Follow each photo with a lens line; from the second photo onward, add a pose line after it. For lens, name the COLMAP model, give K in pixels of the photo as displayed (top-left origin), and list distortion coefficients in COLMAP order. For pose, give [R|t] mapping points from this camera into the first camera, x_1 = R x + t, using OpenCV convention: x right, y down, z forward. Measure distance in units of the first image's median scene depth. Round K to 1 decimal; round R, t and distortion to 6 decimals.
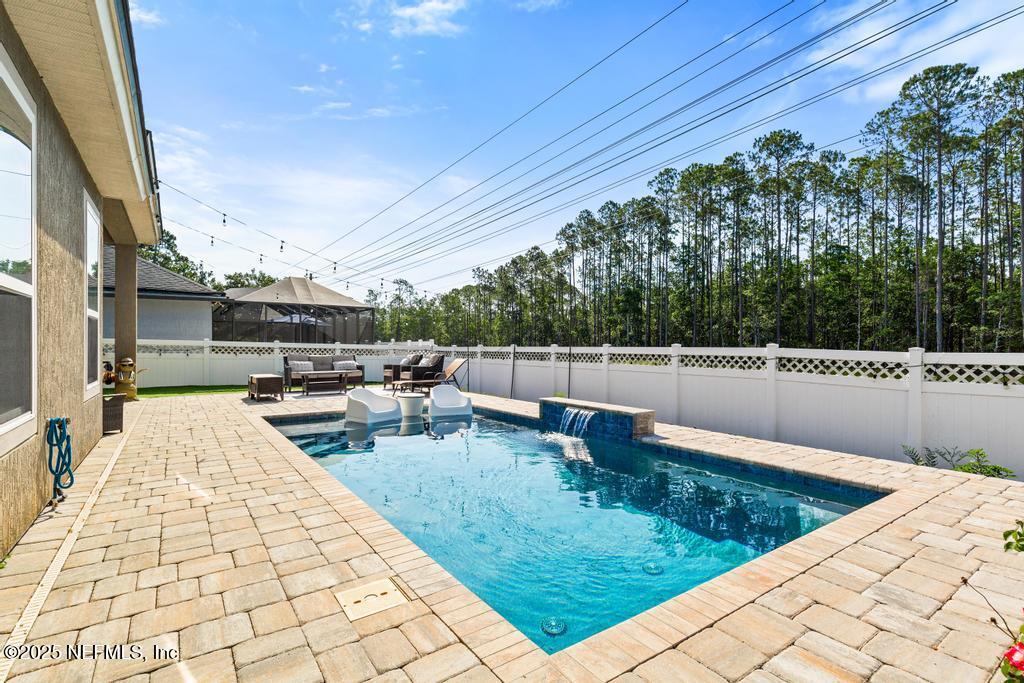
lens RADIAL K [[469.8, 0, 514.7], [0, 469.8, 351.1], [0, 0, 1]] dist [0.002773, 0.000040]
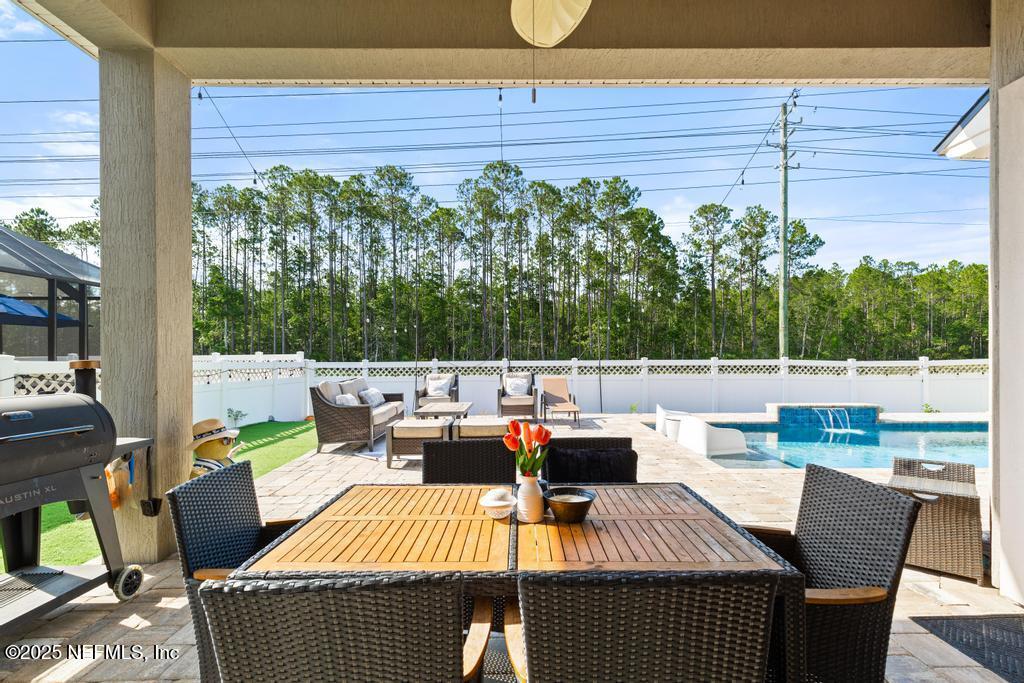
lens RADIAL K [[460.7, 0, 510.5], [0, 460.7, 353.1], [0, 0, 1]] dist [0.003113, 0.000252]
pose [[0.584550, -0.004904, 0.811343, -0.186811], [0.015495, 0.999867, -0.005120, -0.005153], [-0.811210, 0.015564, 0.584548, 0.124954]]
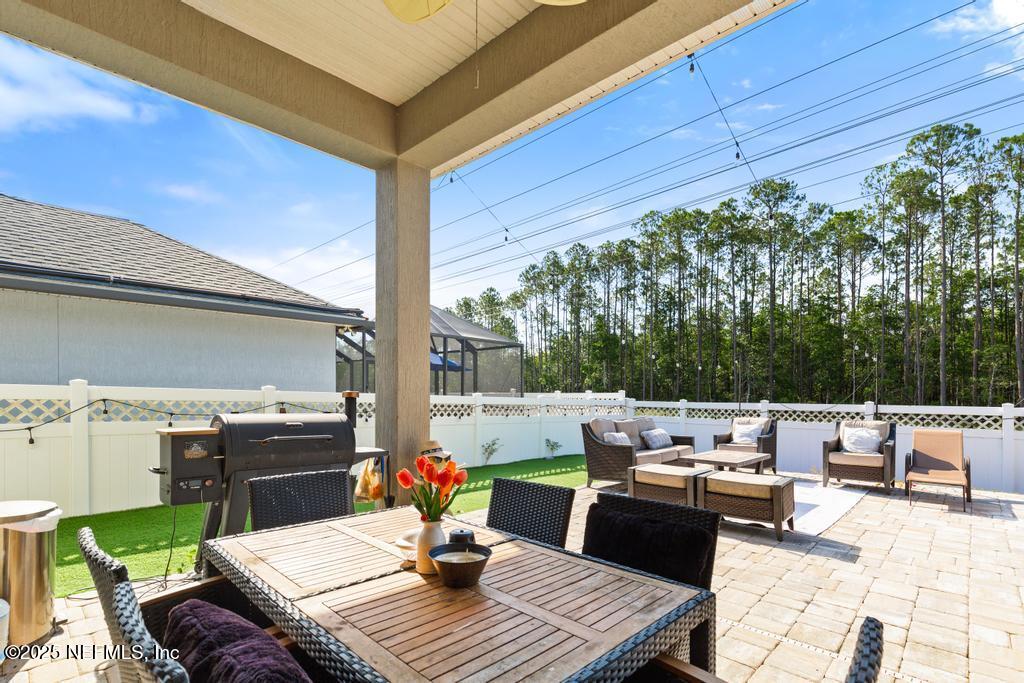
lens RADIAL K [[476.0, 0, 509.4], [0, 476.0, 396.4], [0, 0, 1]] dist [0.002364, 0.000092]
pose [[0.984299, 0.004008, 0.176466, -0.161756], [-0.003263, 0.999984, -0.004514, -0.004323], [-0.176481, 0.003867, 0.984296, 0.113655]]
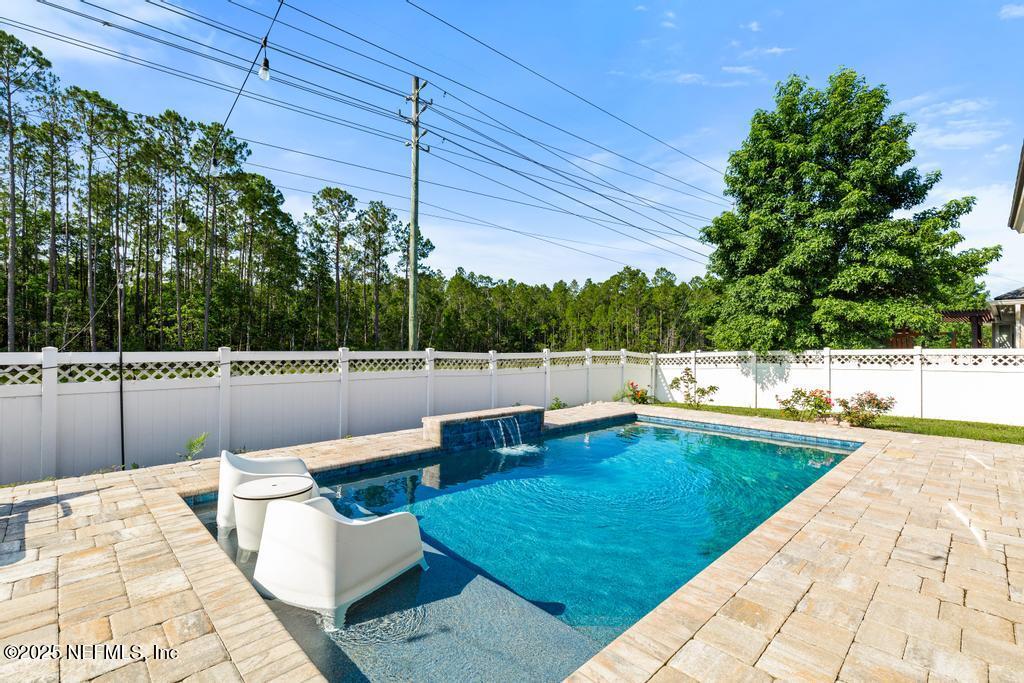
lens RADIAL K [[464.3, 0, 512.0], [0, 464.3, 341.5], [0, 0, 1]] dist [0.005685, 0.000235]
pose [[-0.152633, 0.007060, 0.988258, -0.103810], [0.004568, 0.999969, -0.006438, -0.003380], [-0.988272, 0.003532, -0.152660, 0.144665]]
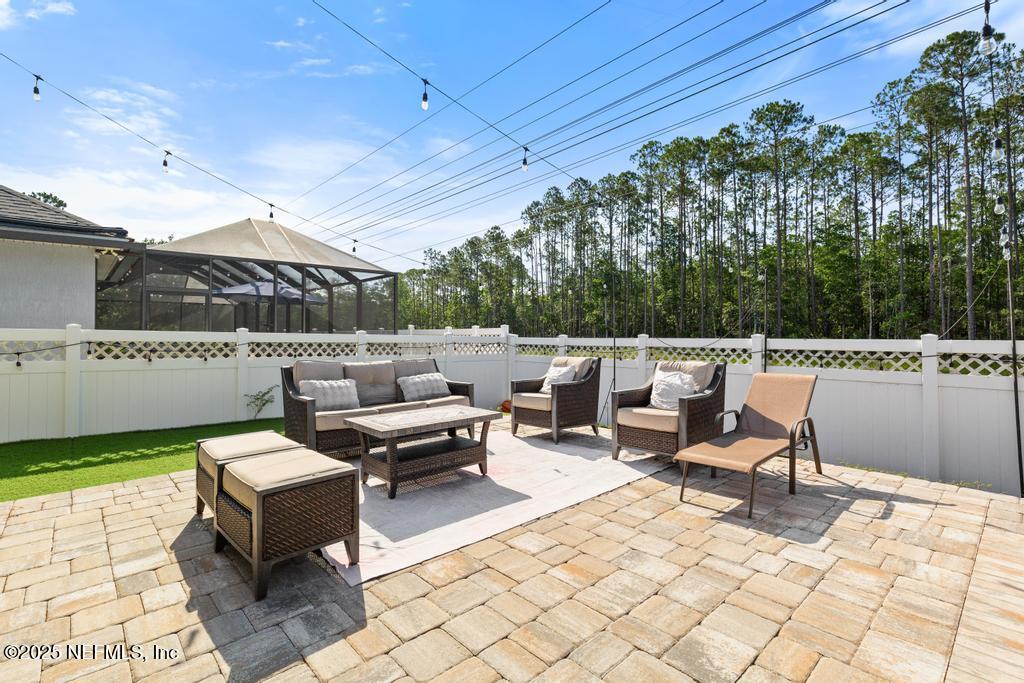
lens RADIAL K [[473.5, 0, 504.6], [0, 473.5, 323.8], [0, 0, 1]] dist [0.005421, 0.000346]
pose [[0.993487, -0.002377, 0.113917, -0.084800], [0.005867, 0.999523, -0.030318, -0.002988], [-0.113791, 0.030789, 0.993028, 0.140988]]
